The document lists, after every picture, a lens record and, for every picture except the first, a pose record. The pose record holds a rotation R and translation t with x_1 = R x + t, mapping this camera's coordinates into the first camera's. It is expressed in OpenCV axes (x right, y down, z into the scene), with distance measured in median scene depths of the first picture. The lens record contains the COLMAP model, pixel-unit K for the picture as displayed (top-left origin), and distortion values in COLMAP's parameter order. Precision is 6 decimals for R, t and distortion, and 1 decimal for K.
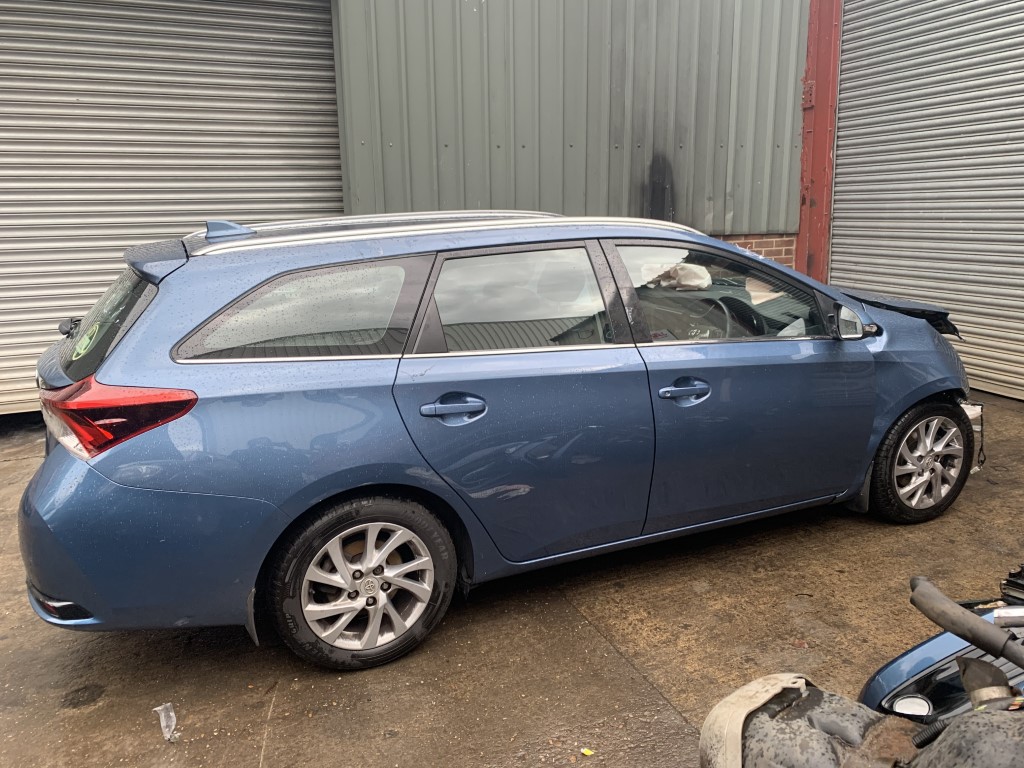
lens RADIAL K [[766.9, 0, 513.3], [0, 766.9, 386.9], [0, 0, 1]] dist [0.011692, -0.015438]
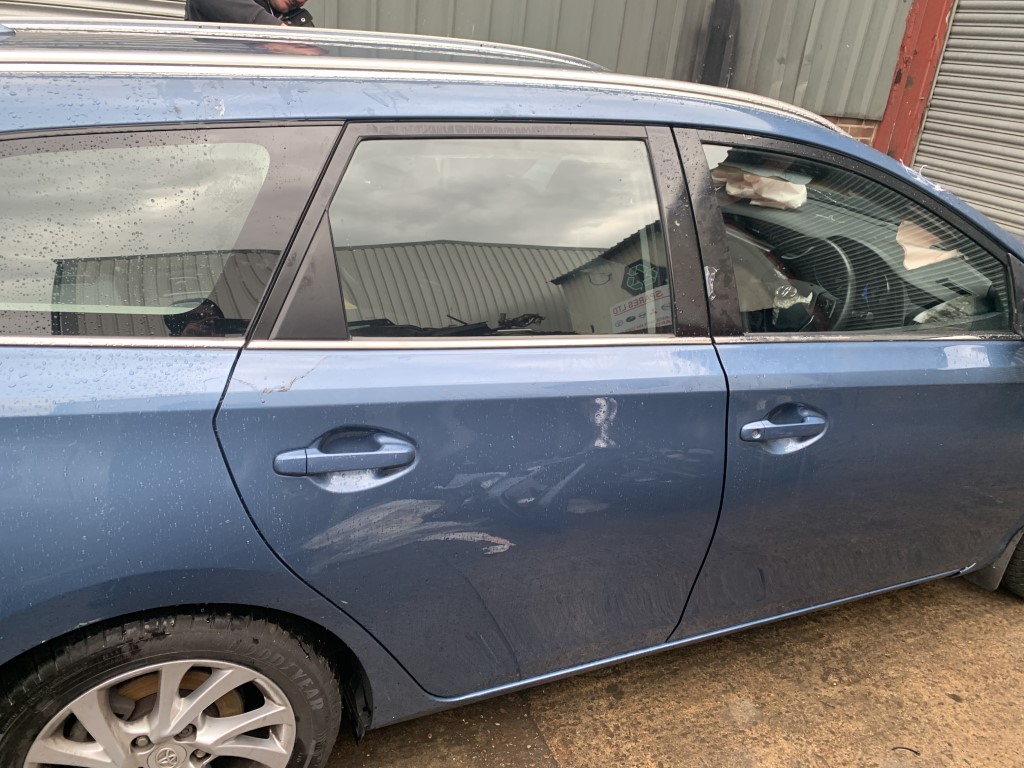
lens RADIAL K [[766.9, 0, 512.2], [0, 766.9, 378.3], [0, 0, 1]] dist [0.011692, -0.015438]
pose [[0.993555, 0.108087, 0.034144, 0.004214], [-0.112535, 0.976678, 0.182856, -0.108976], [-0.013584, -0.185520, 0.982547, 0.459563]]
